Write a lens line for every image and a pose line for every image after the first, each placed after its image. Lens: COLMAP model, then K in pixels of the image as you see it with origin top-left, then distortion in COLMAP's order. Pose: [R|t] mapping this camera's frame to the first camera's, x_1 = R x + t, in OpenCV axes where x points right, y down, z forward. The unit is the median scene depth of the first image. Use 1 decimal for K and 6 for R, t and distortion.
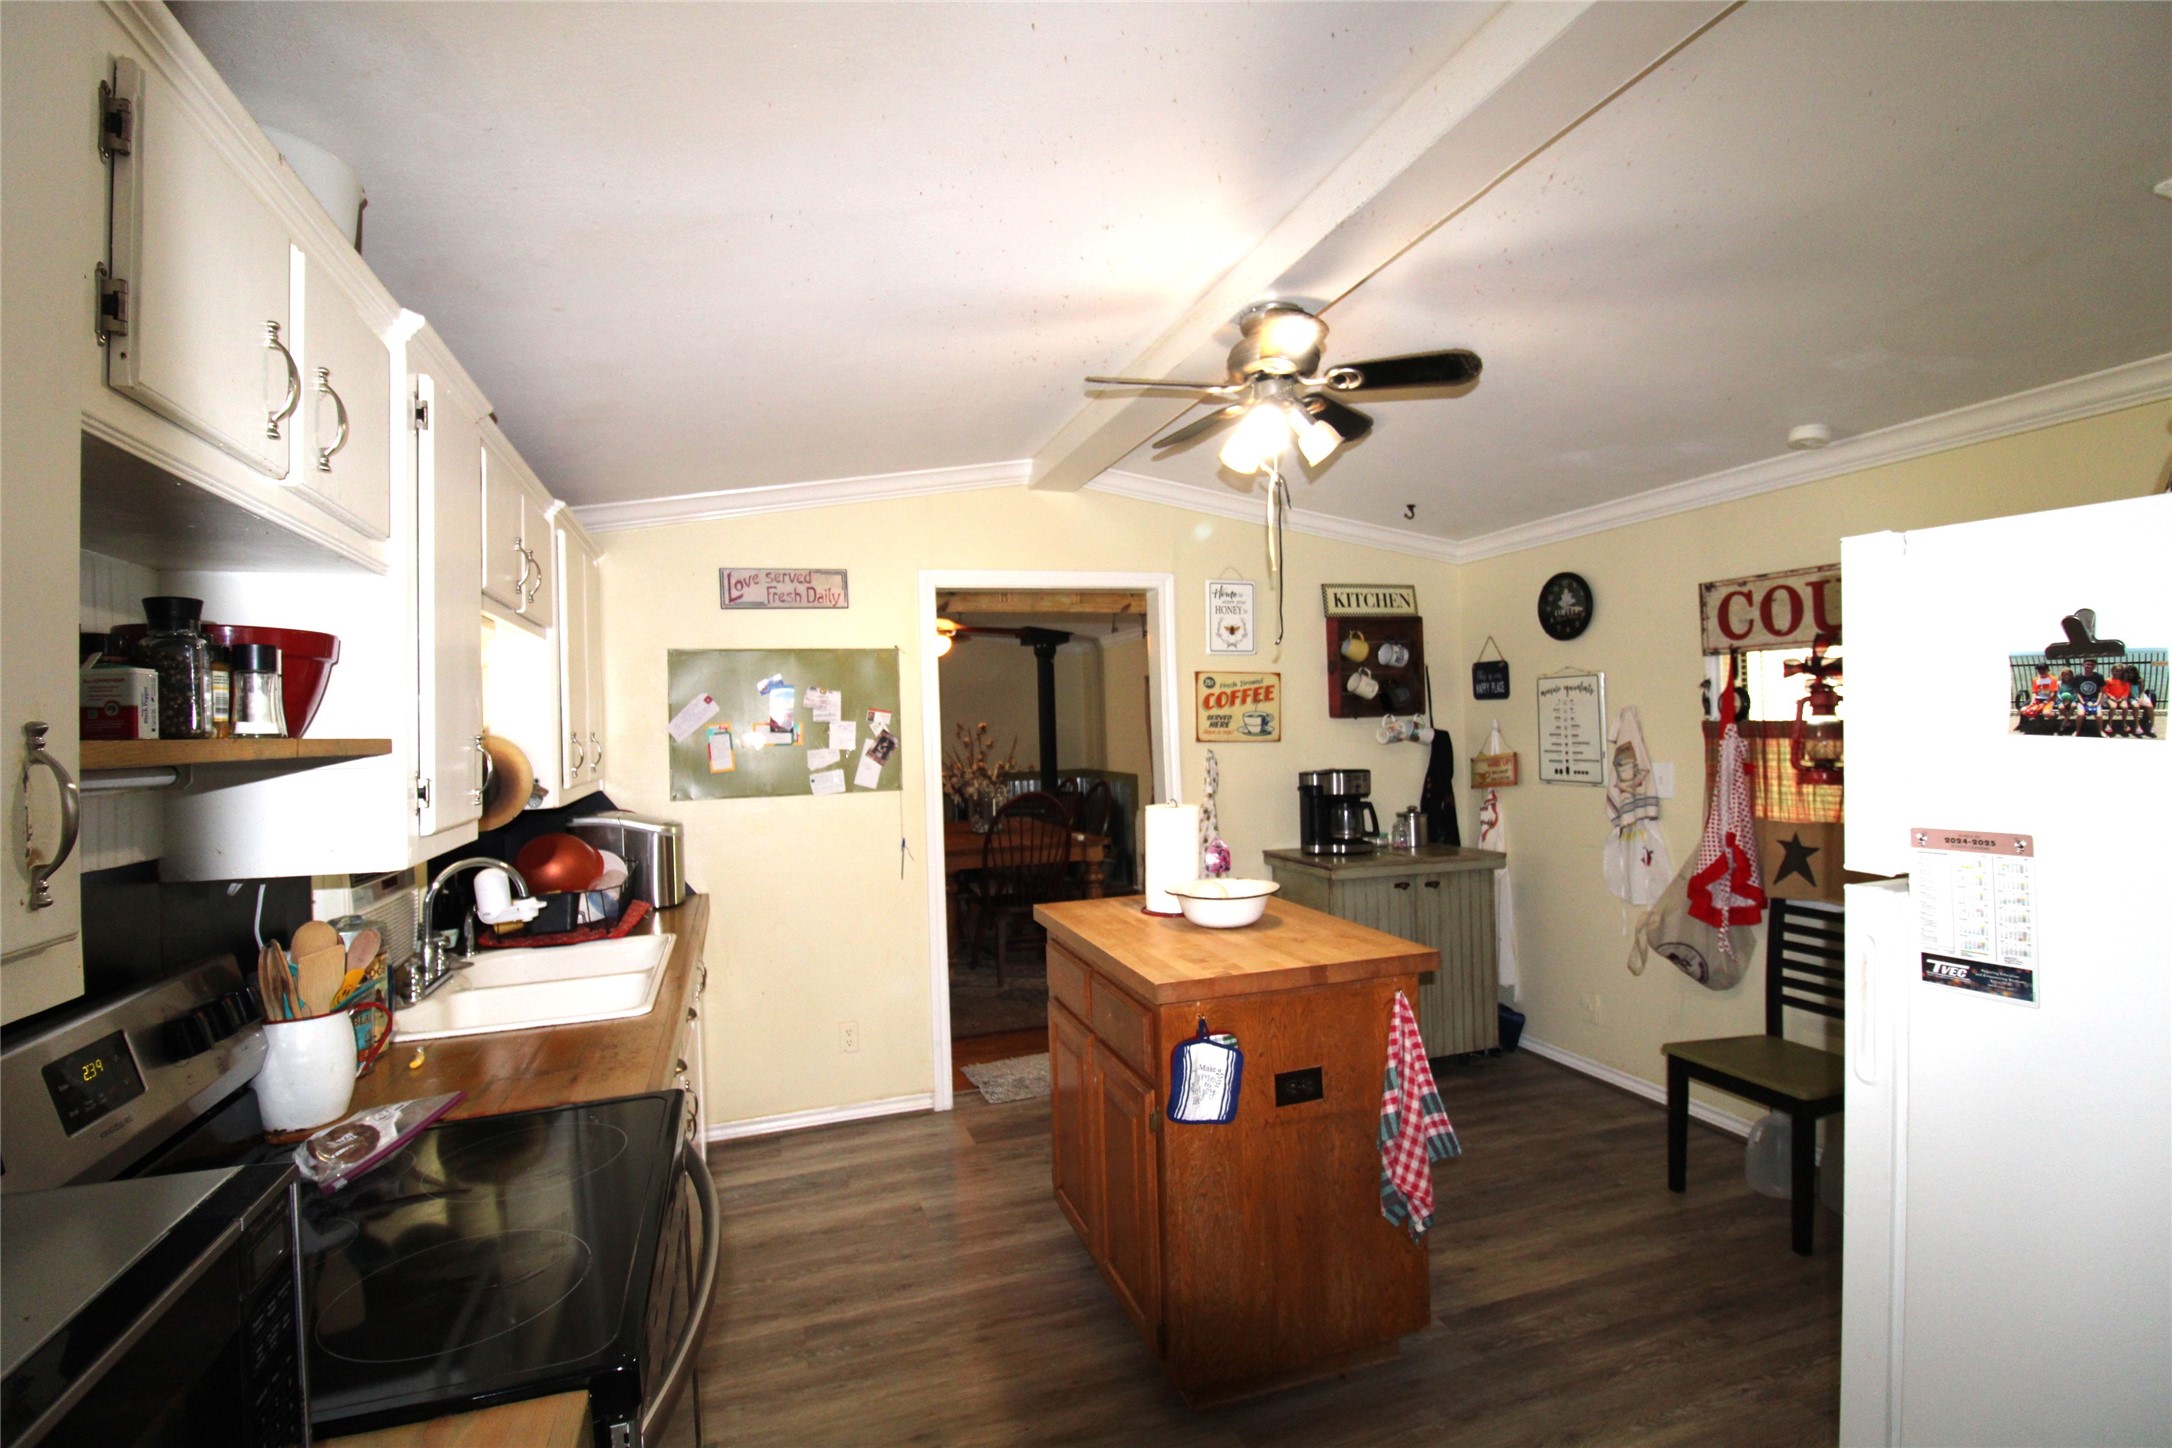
lens RADIAL K [[999.7, 0, 1086.0], [0, 999.7, 724.0], [0, 0, 1]] dist [-0.000432, -0.015262]
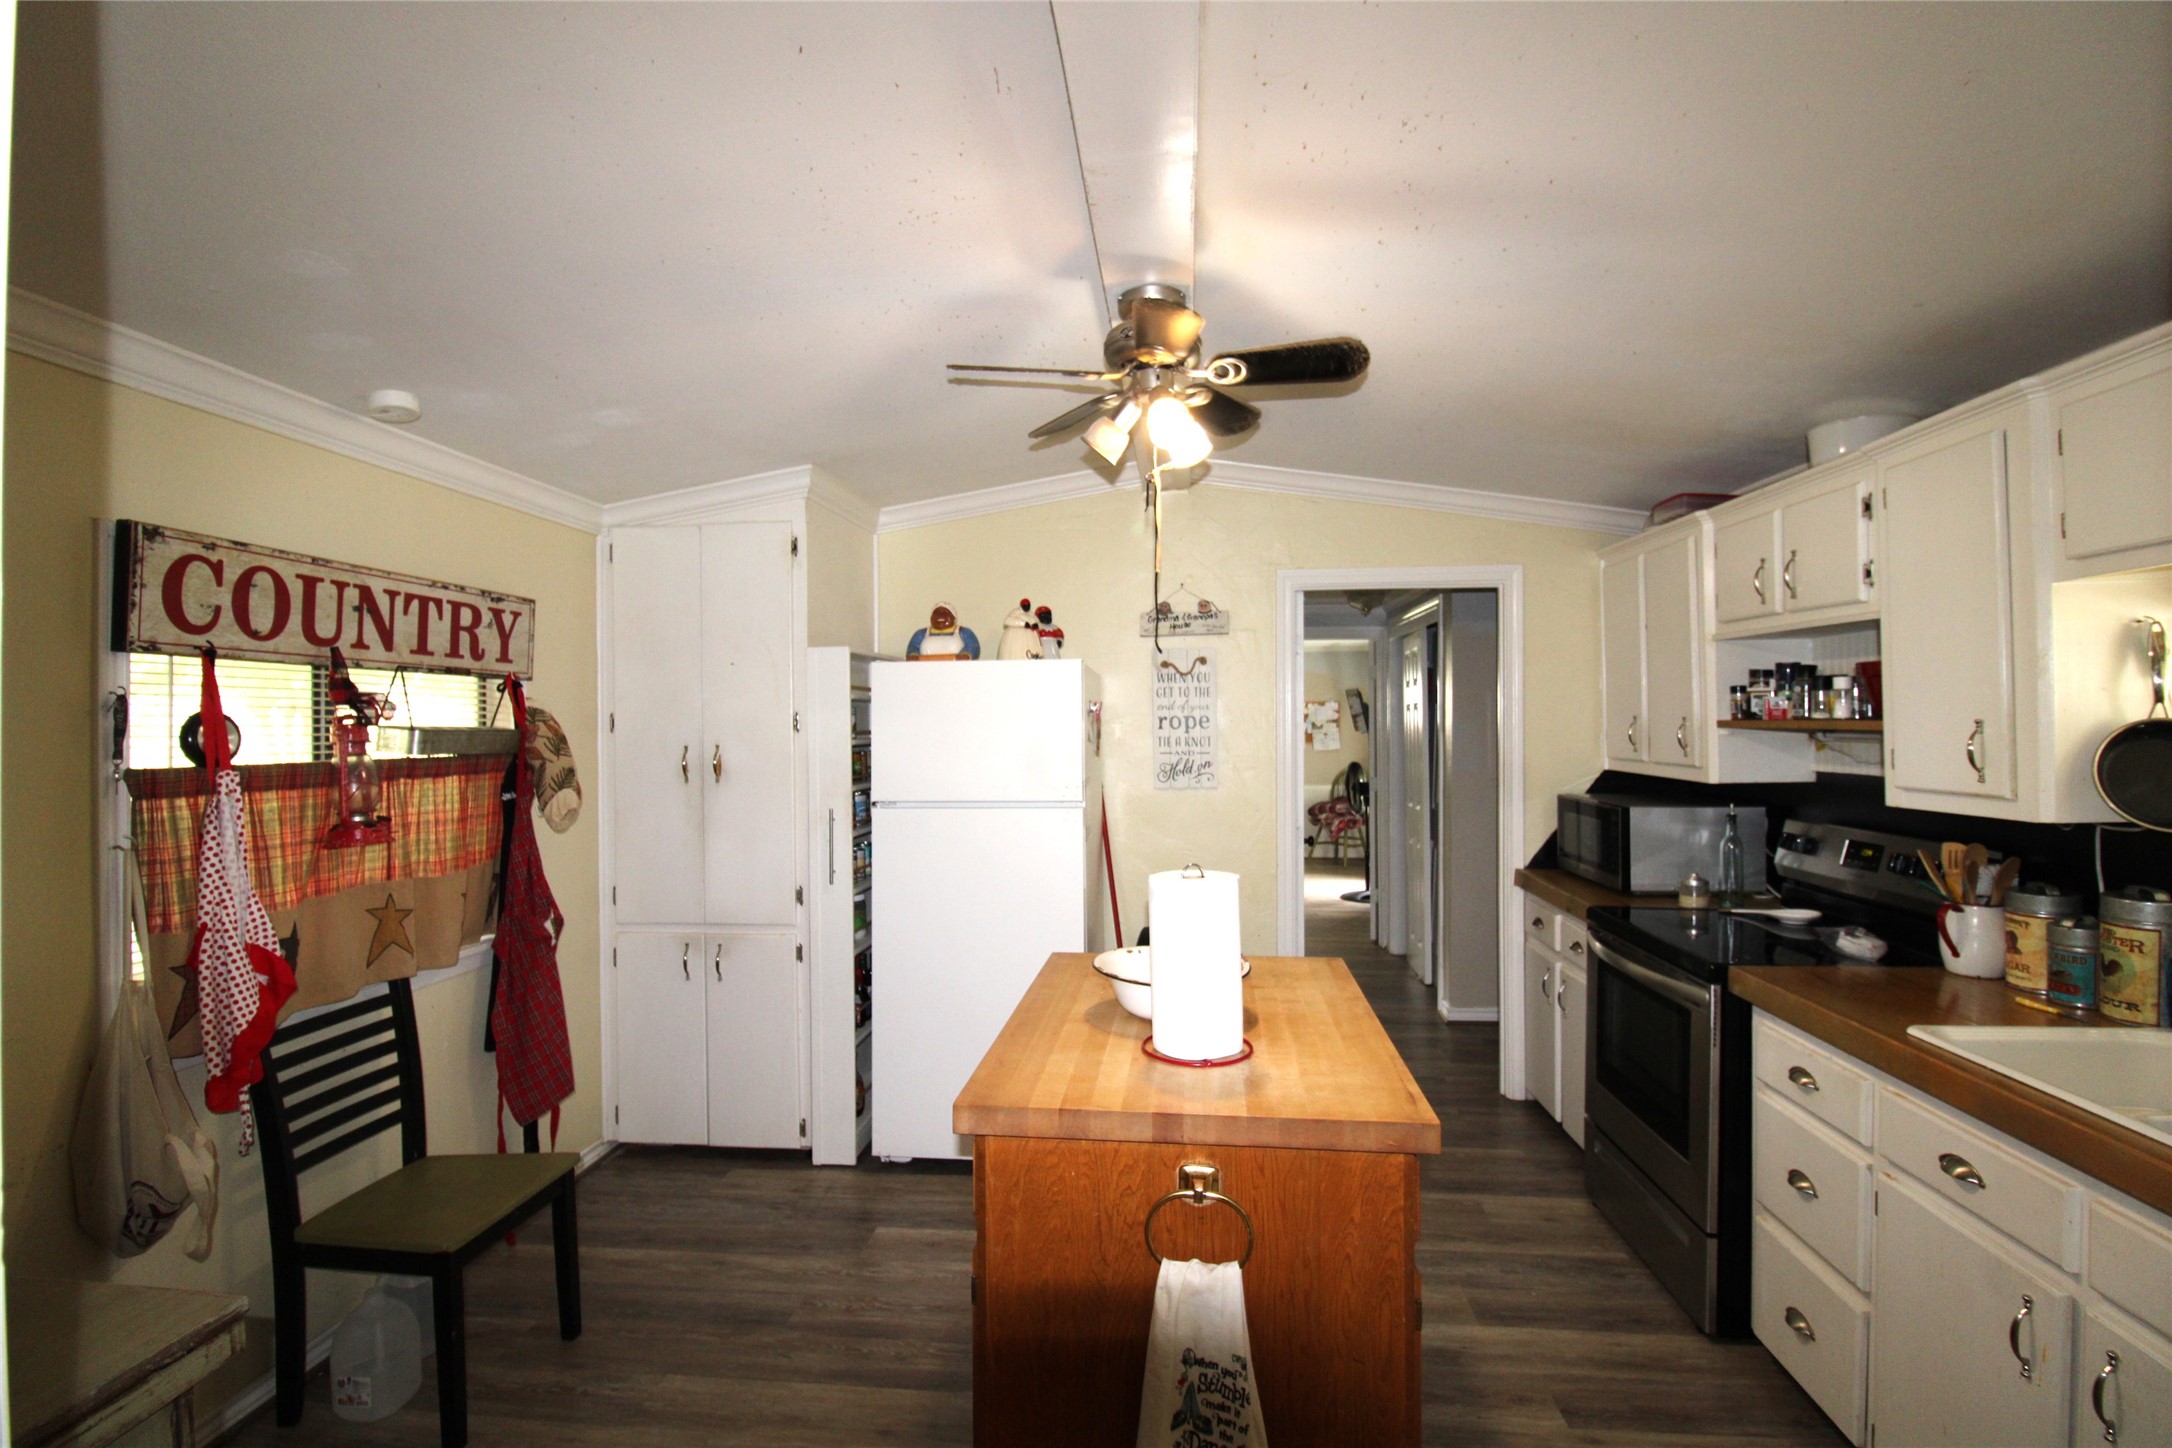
lens RADIAL K [[999.7, 0, 1086.0], [0, 999.7, 724.0], [0, 0, 1]] dist [-0.000432, -0.015262]
pose [[-0.906492, 0.036260, 0.420662, -0.094980], [0.034027, 0.999339, -0.012816, -0.003376], [-0.420849, 0.002696, -0.907127, 1.371385]]
